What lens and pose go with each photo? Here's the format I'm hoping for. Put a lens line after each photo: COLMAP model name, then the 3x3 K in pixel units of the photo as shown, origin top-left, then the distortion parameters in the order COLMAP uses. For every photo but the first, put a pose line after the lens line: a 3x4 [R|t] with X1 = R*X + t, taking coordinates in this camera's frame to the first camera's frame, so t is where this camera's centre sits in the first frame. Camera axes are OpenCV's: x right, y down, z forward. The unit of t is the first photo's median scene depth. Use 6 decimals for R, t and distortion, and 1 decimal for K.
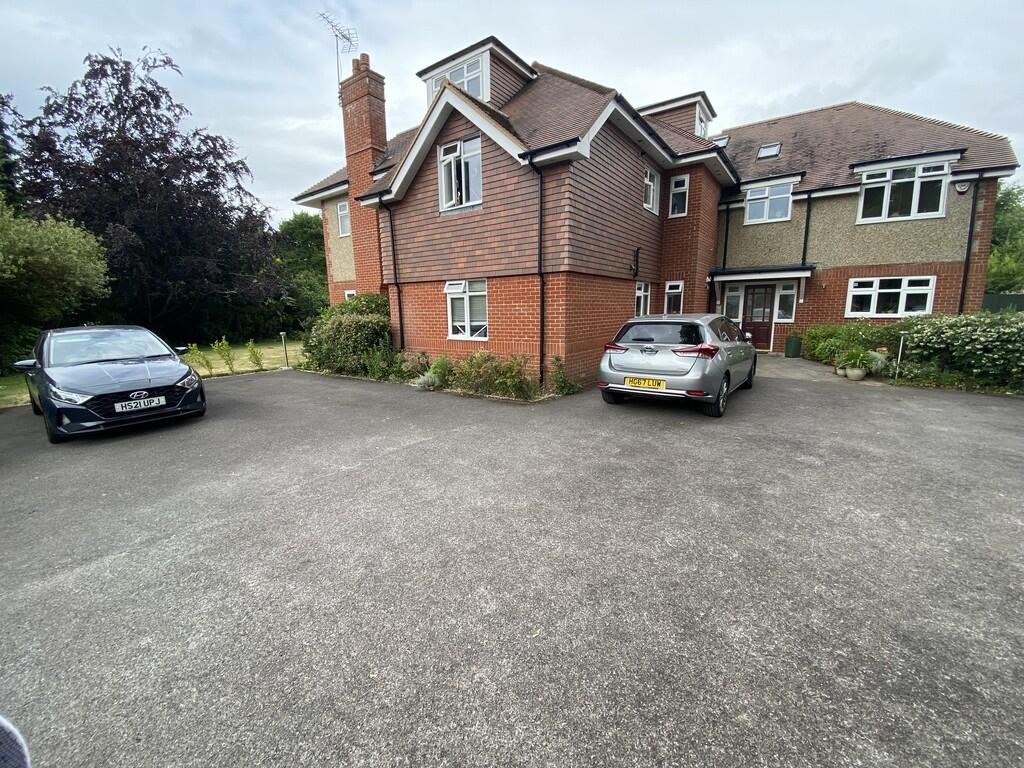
lens RADIAL K [[419.2, 0, 512.0], [0, 419.2, 384.0], [0, 0, 1]] dist [0.021424, -0.020951]
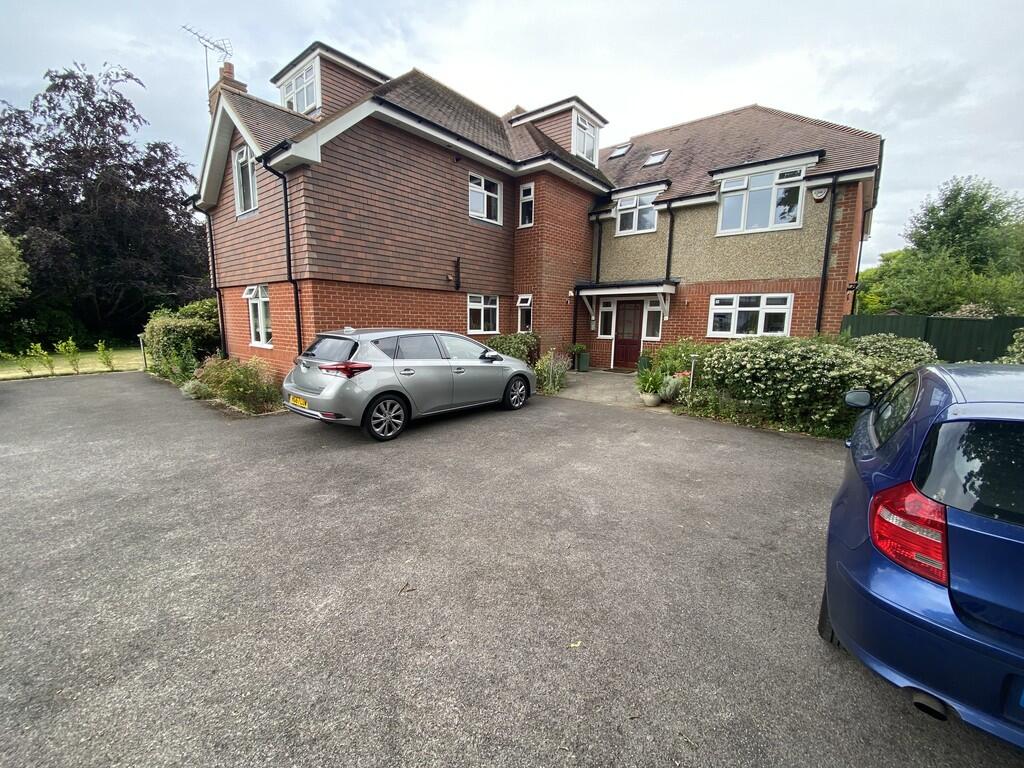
lens RADIAL K [[421.6, 0, 508.9], [0, 421.6, 382.1], [0, 0, 1]] dist [0.027753, -0.023765]
pose [[0.997197, 0.037565, -0.064704, 0.441215], [-0.039361, 0.998868, -0.026712, -0.019544], [0.063628, 0.029184, 0.997547, 0.056749]]
